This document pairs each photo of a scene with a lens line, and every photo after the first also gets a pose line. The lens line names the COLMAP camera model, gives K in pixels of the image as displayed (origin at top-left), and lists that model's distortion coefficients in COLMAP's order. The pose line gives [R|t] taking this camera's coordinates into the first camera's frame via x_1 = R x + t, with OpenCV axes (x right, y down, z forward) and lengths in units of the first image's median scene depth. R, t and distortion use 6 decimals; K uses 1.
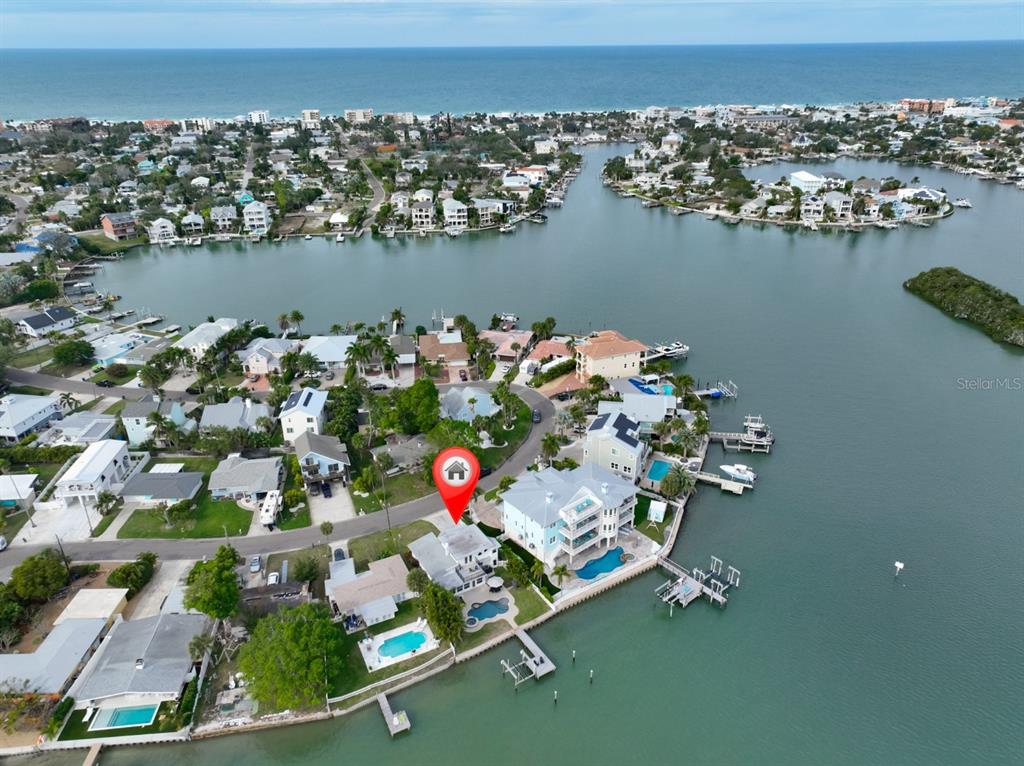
lens RADIAL K [[711.9, 0, 512.0], [0, 711.9, 383.0], [0, 0, 1]] dist [-0.004219, 0.020564]
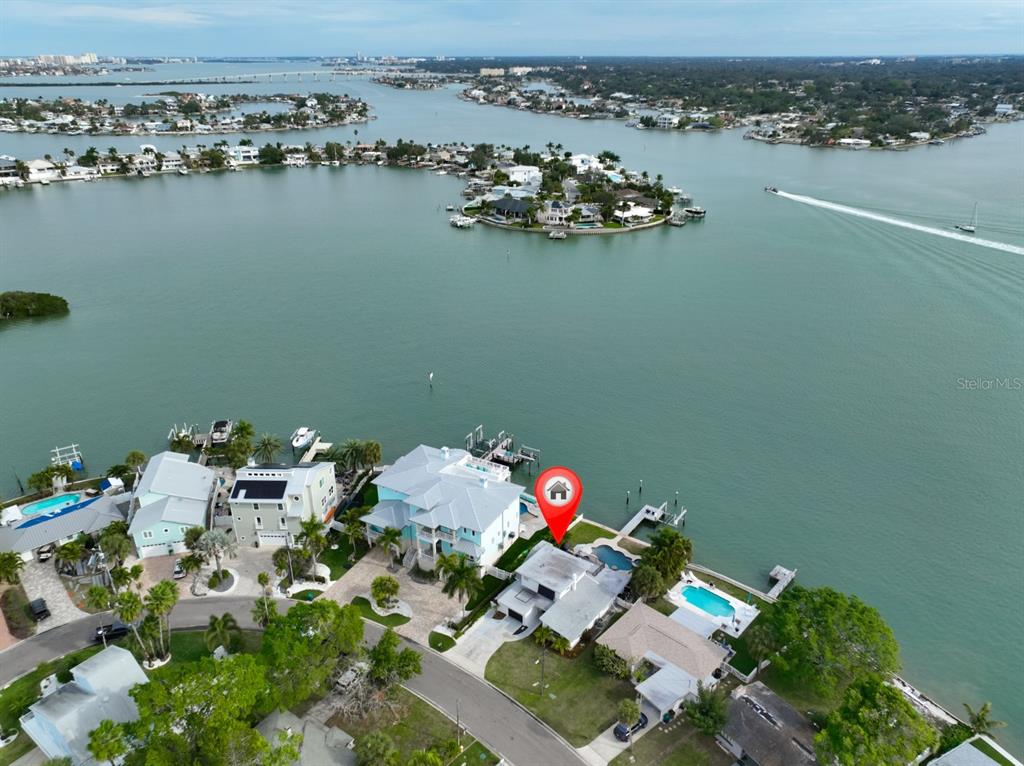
lens RADIAL K [[711.9, 0, 512.0], [0, 711.9, 383.0], [0, 0, 1]] dist [-0.004219, 0.020564]
pose [[-0.361133, -0.380689, 0.851269, -0.414165], [0.401972, 0.760156, 0.510472, -0.225064], [-0.841428, 0.526534, -0.121492, 0.677338]]
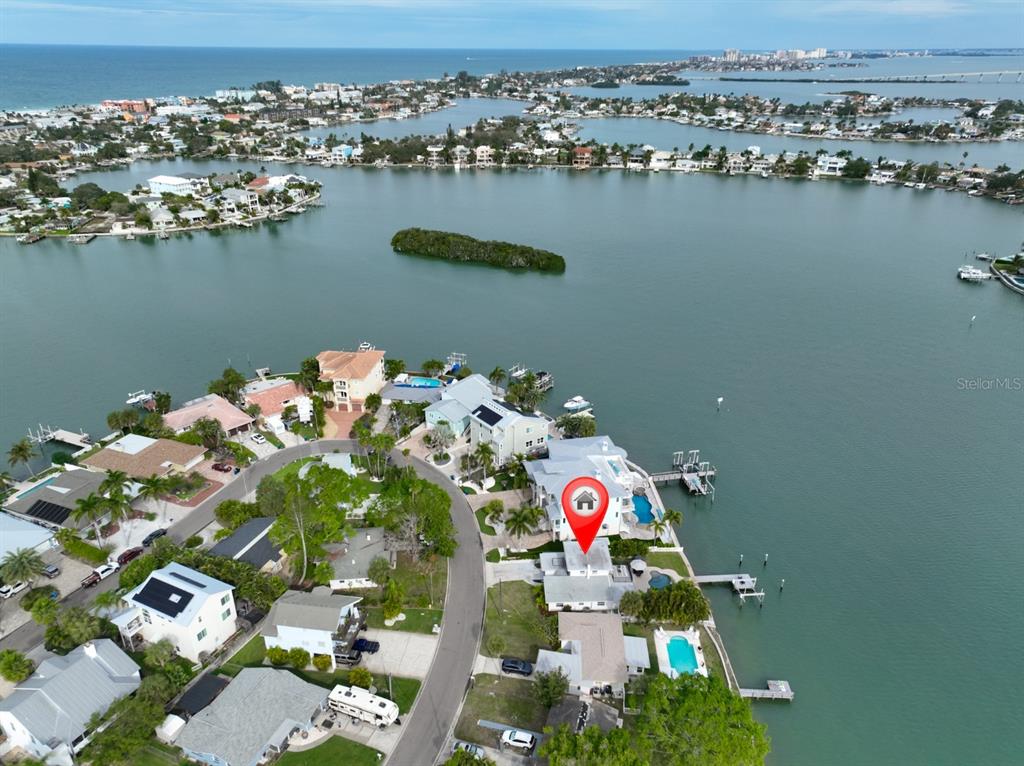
lens RADIAL K [[711.9, 0, 512.0], [0, 711.9, 383.0], [0, 0, 1]] dist [-0.004219, 0.020564]
pose [[0.485026, -0.363134, 0.795540, -0.513095], [0.367033, 0.910237, 0.191715, -0.132745], [-0.793748, 0.199002, 0.574771, 0.326238]]
